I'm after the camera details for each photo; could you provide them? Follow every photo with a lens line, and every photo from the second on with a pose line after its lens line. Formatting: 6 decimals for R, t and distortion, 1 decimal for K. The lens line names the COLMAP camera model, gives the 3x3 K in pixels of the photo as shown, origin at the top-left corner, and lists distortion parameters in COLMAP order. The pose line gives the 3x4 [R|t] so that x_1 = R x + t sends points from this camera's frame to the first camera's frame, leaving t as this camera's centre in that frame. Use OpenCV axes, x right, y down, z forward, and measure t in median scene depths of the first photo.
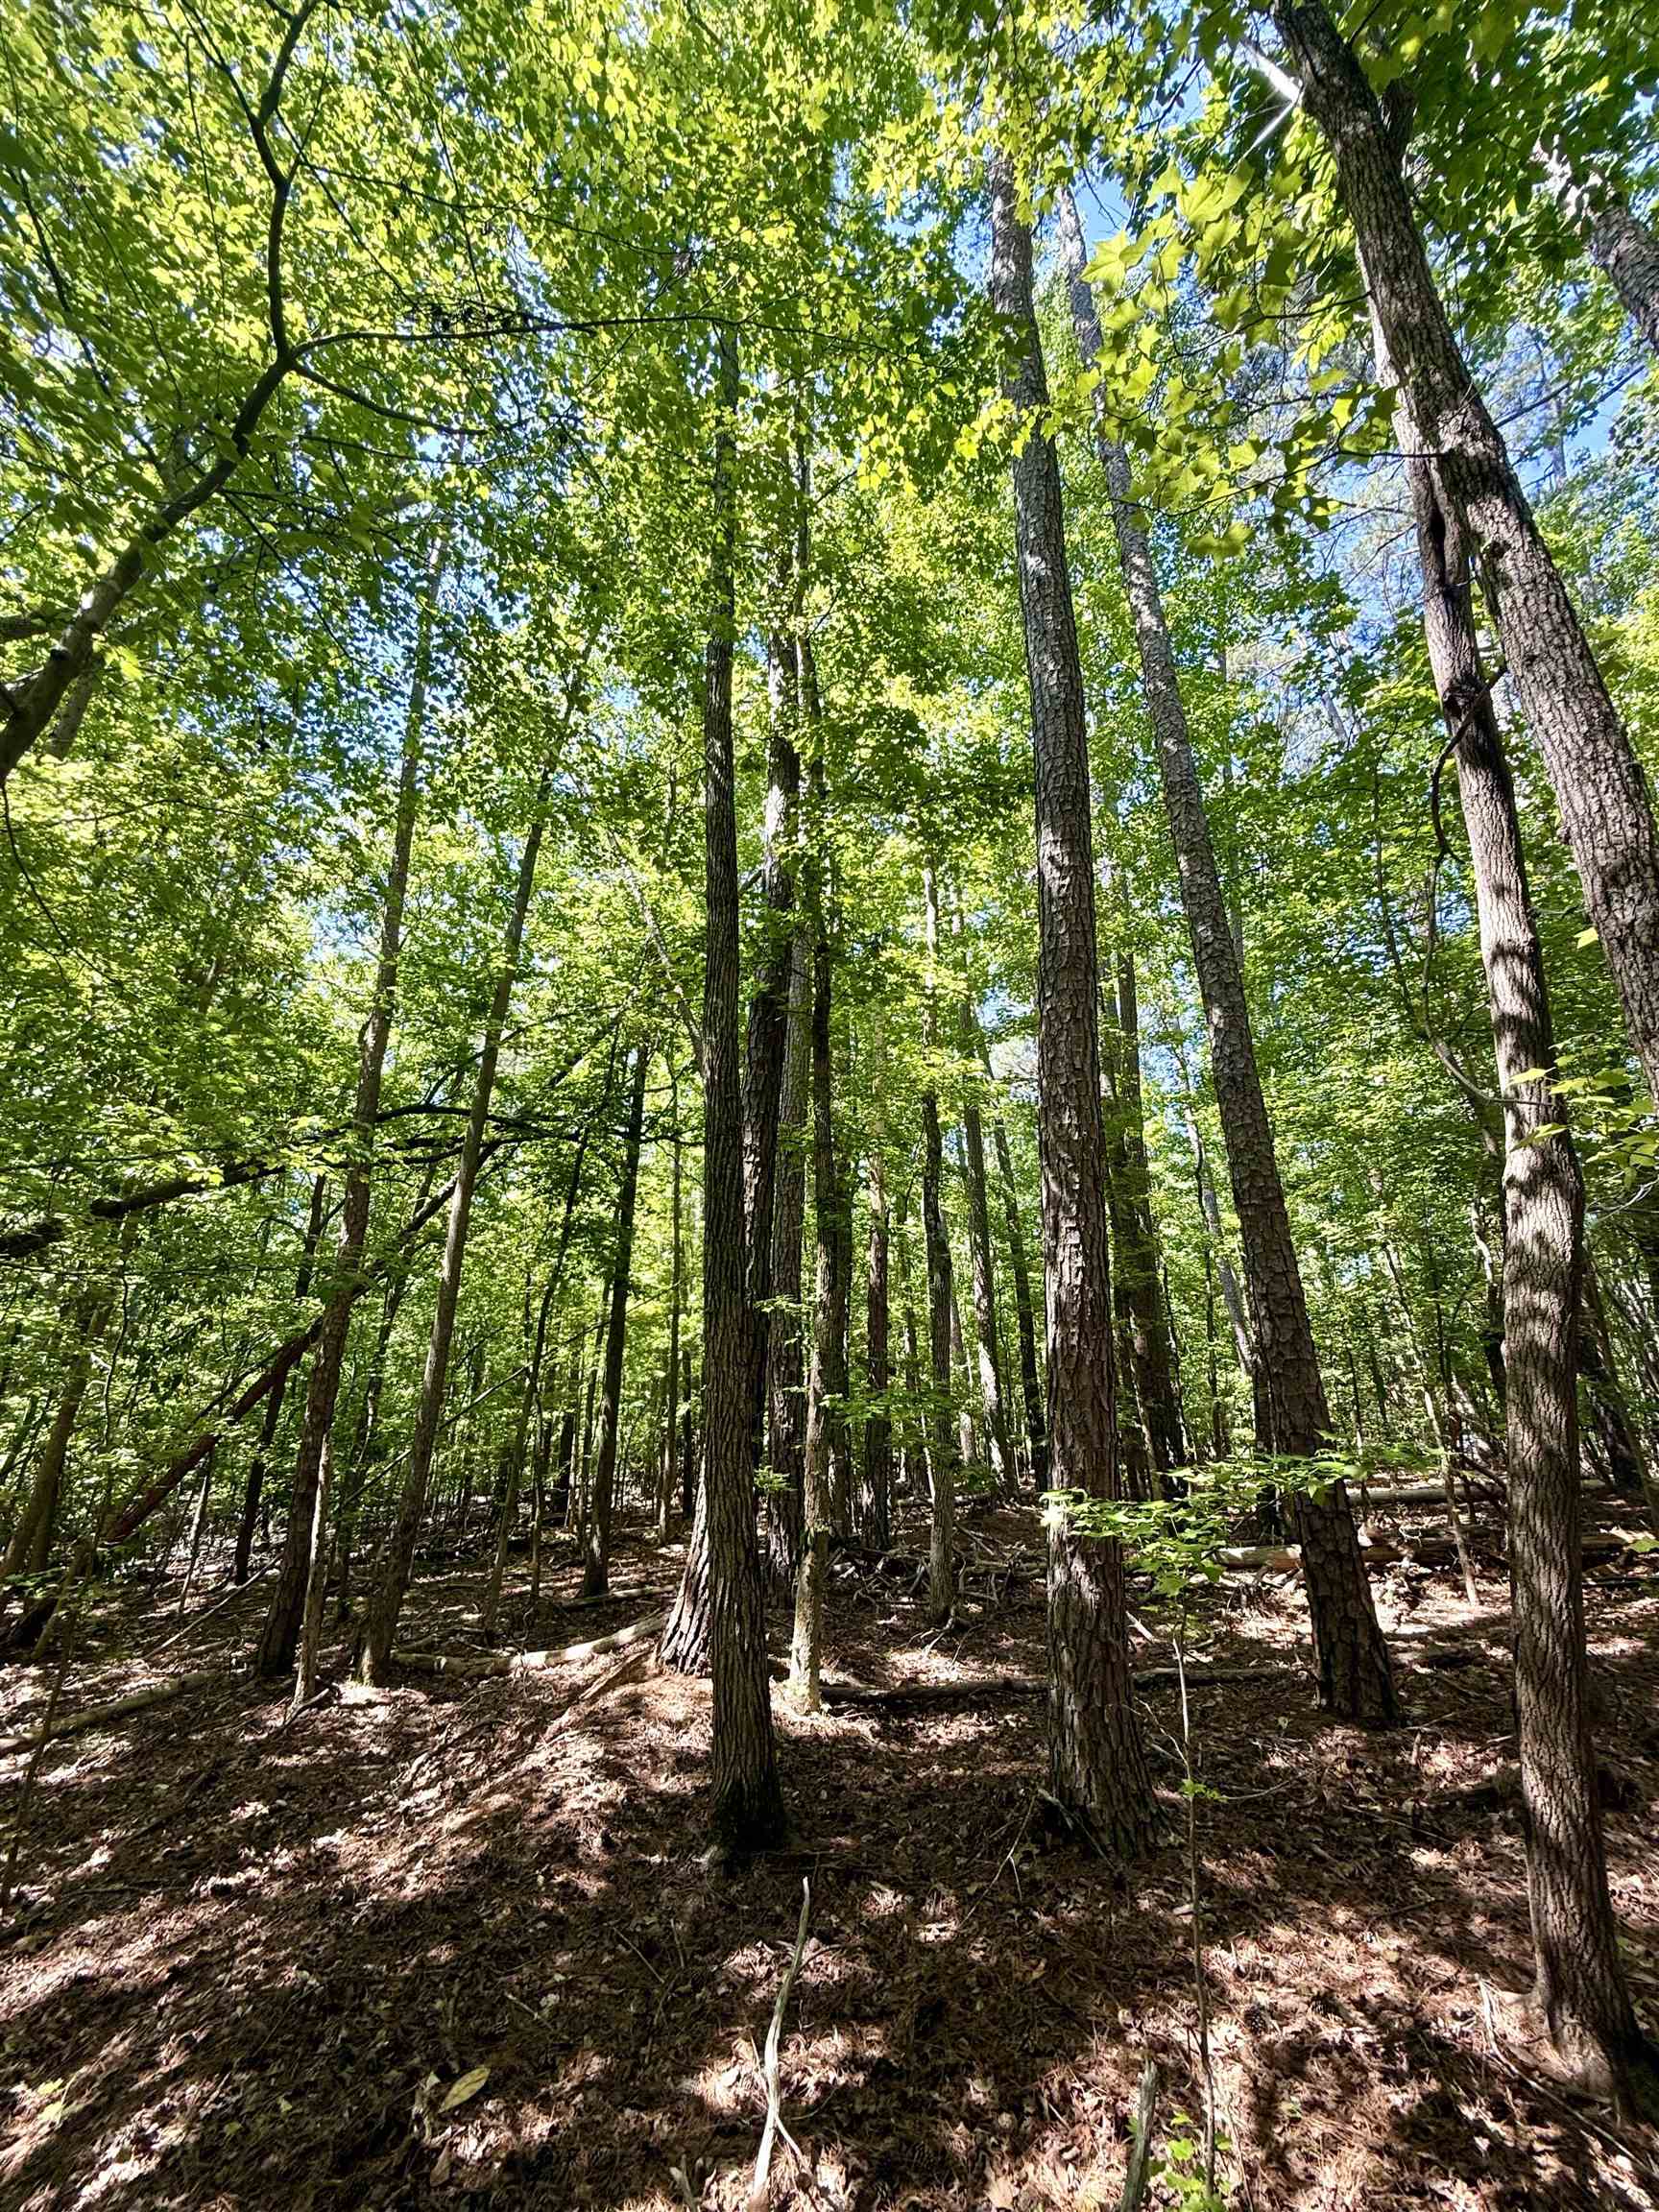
lens RADIAL K [[874.2, 0, 833.0], [0, 874.2, 1101.6], [0, 0, 1]] dist [-0.005296, 0.001108]
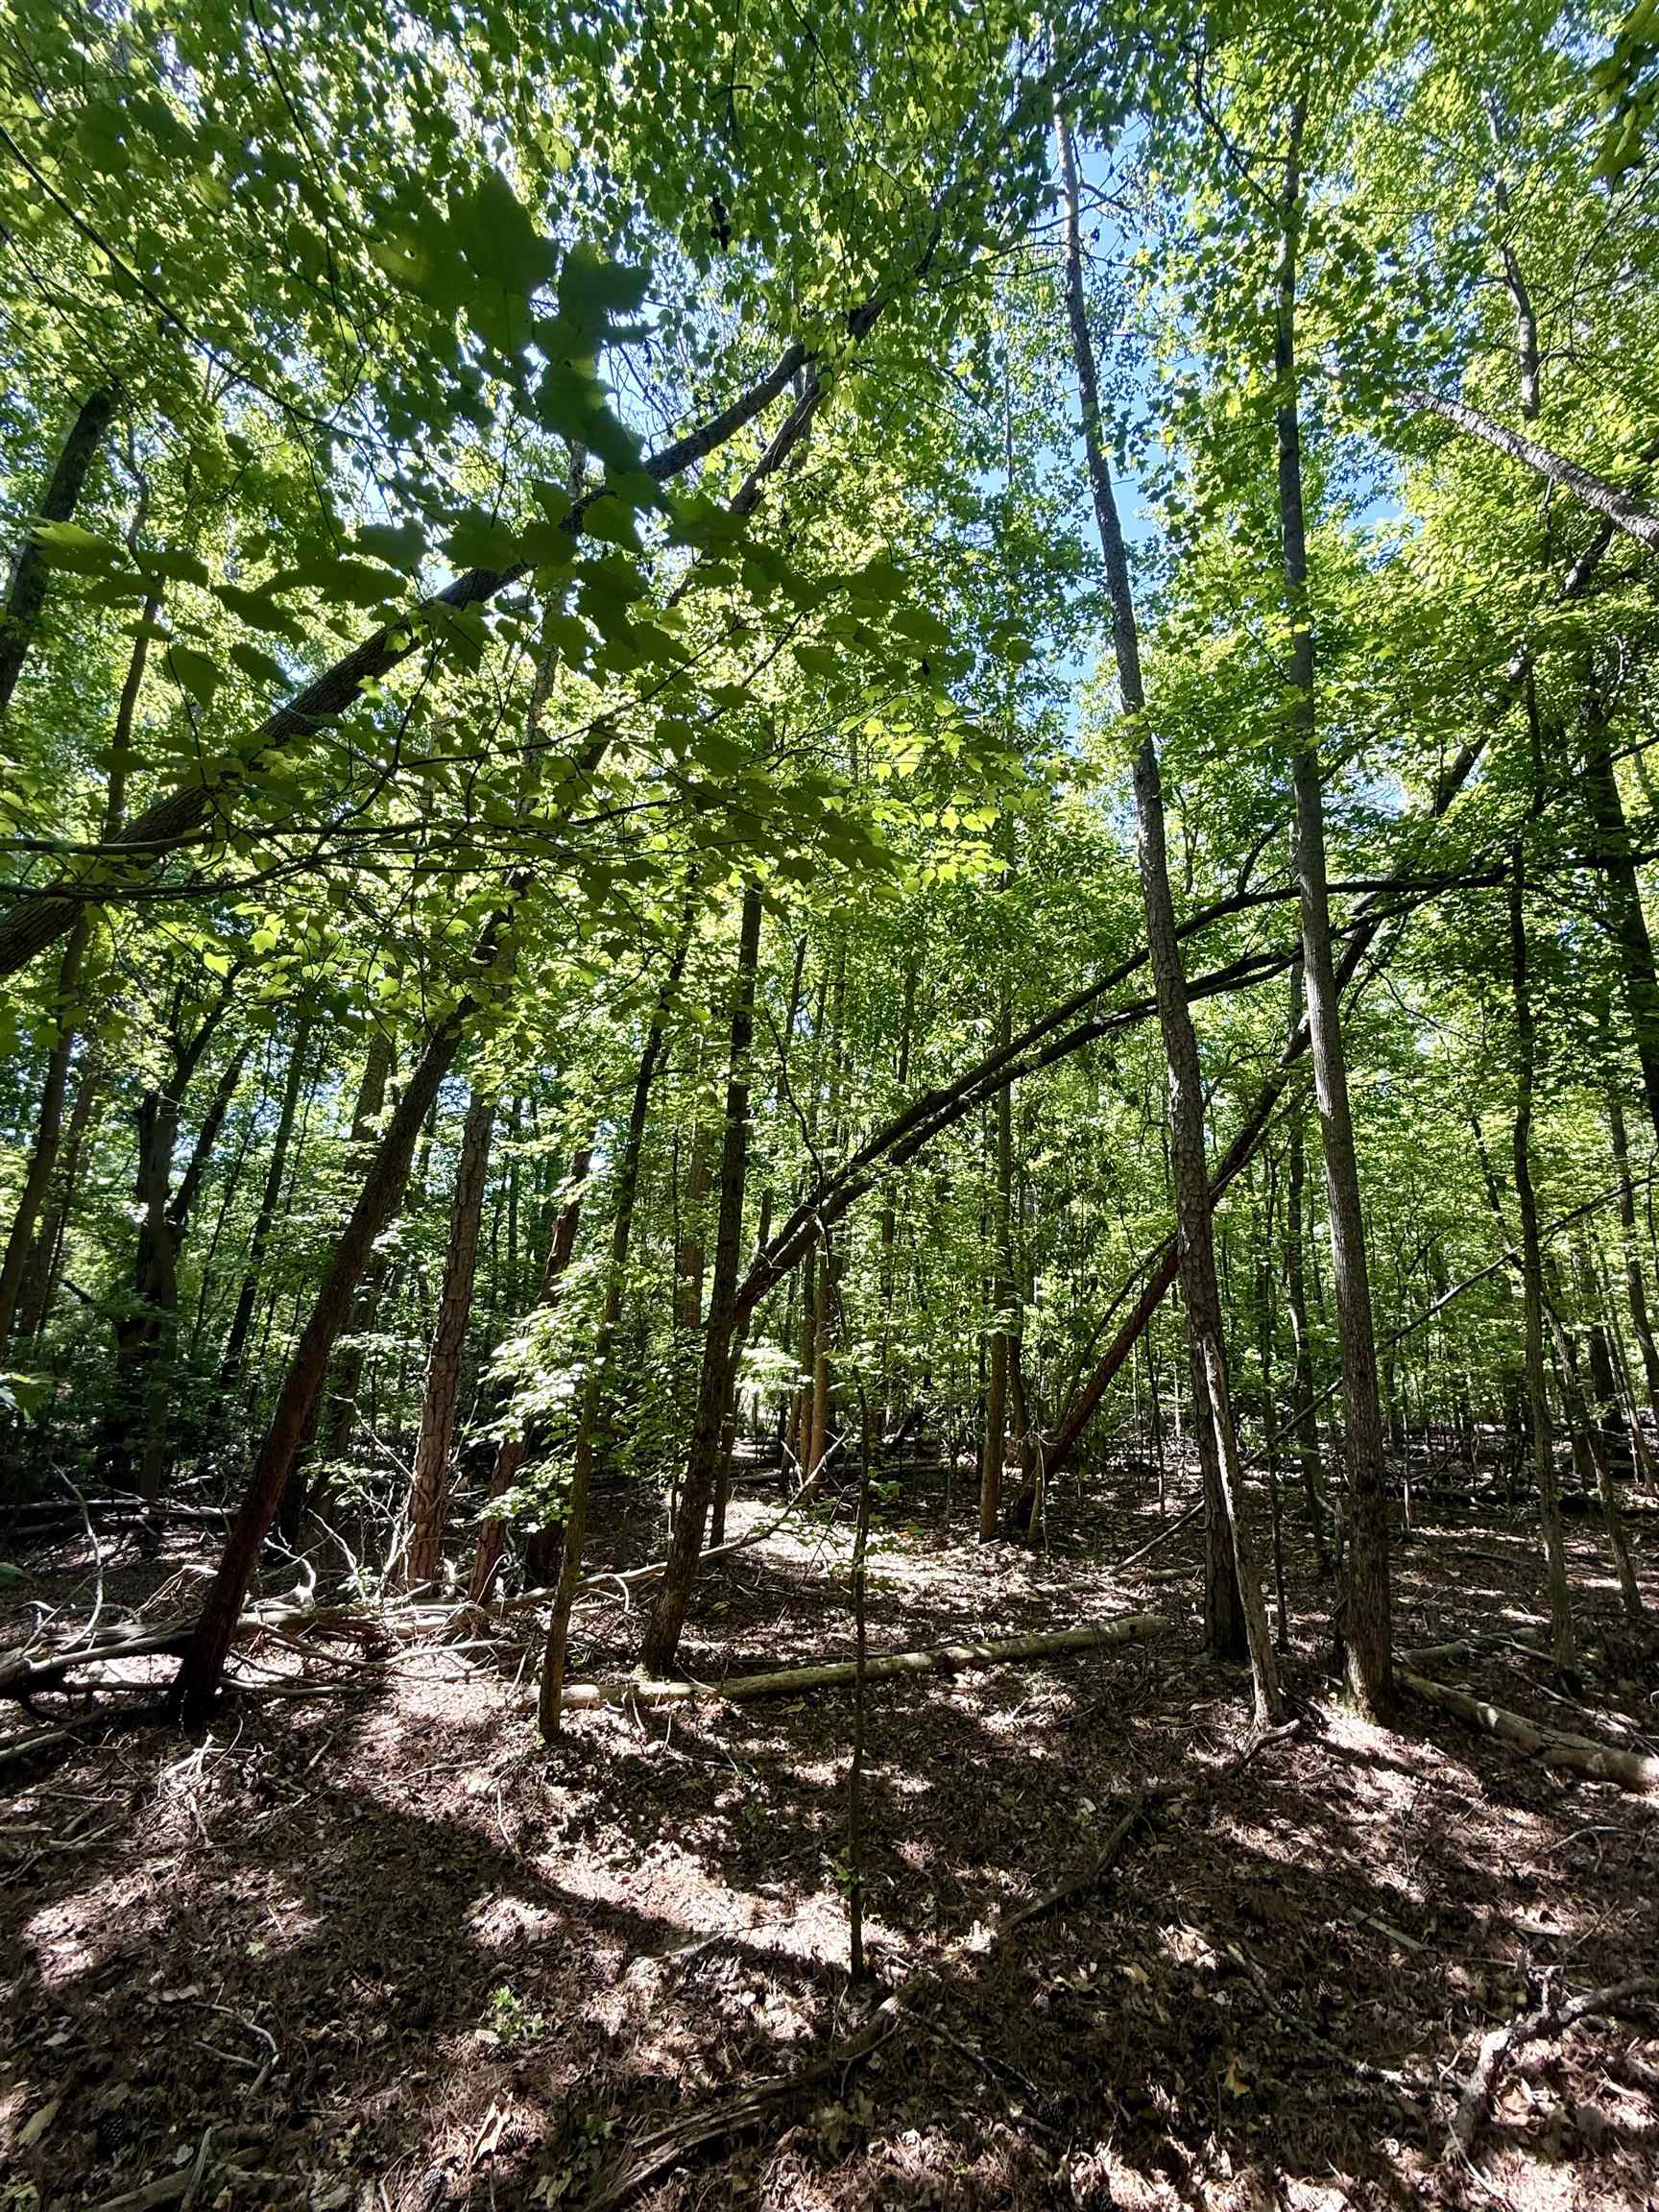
lens RADIAL K [[874.2, 0, 826.0], [0, 874.2, 1099.5], [0, 0, 1]] dist [-0.005296, 0.001108]
pose [[0.559866, -0.185171, -0.807627, -0.152412], [0.257067, 0.965430, -0.043146, 0.150374], [0.787697, -0.183458, 0.588112, 0.392147]]
